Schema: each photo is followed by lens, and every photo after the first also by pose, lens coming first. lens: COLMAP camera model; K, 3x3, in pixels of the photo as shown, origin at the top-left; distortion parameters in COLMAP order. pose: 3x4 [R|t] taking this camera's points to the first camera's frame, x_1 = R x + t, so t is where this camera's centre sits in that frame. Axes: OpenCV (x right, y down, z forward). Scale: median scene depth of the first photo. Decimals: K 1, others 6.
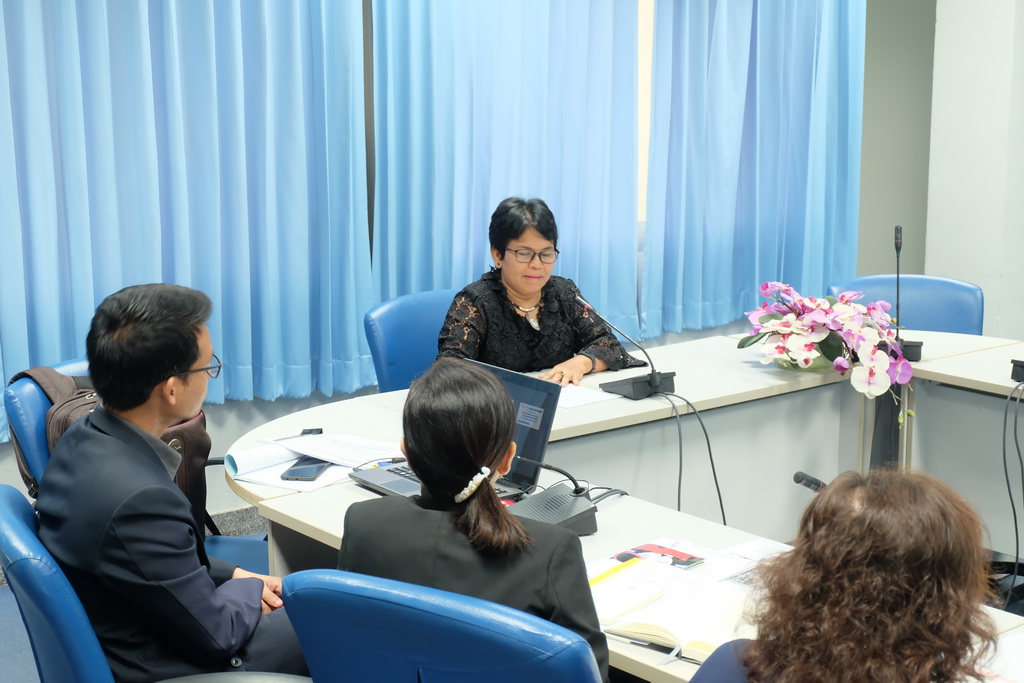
lens RADIAL K [[1559.0, 0, 533.5], [0, 1559.0, 349.6], [0, 0, 1]] dist [0.052294, 0.000000]
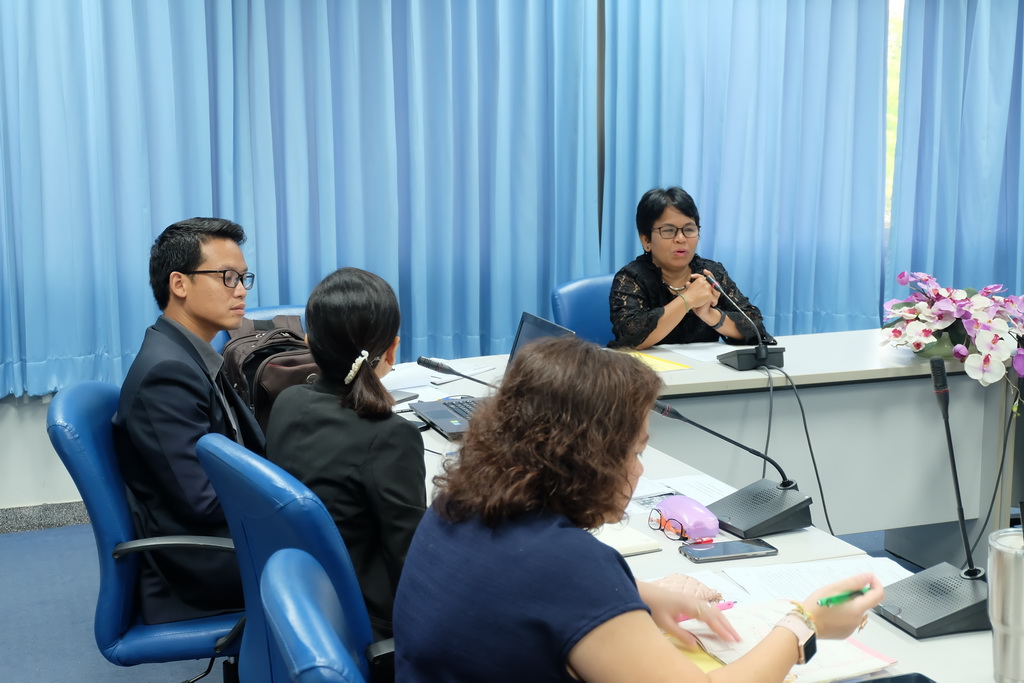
lens RADIAL K [[1537.5, 0, 516.7], [0, 1537.5, 305.3], [0, 0, 1]] dist [-0.039147, 0.000000]
pose [[0.940568, 0.043630, -0.336792, 0.252875], [-0.061586, 0.997183, -0.042812, 0.038986], [0.333975, 0.061009, 0.940605, -0.039602]]
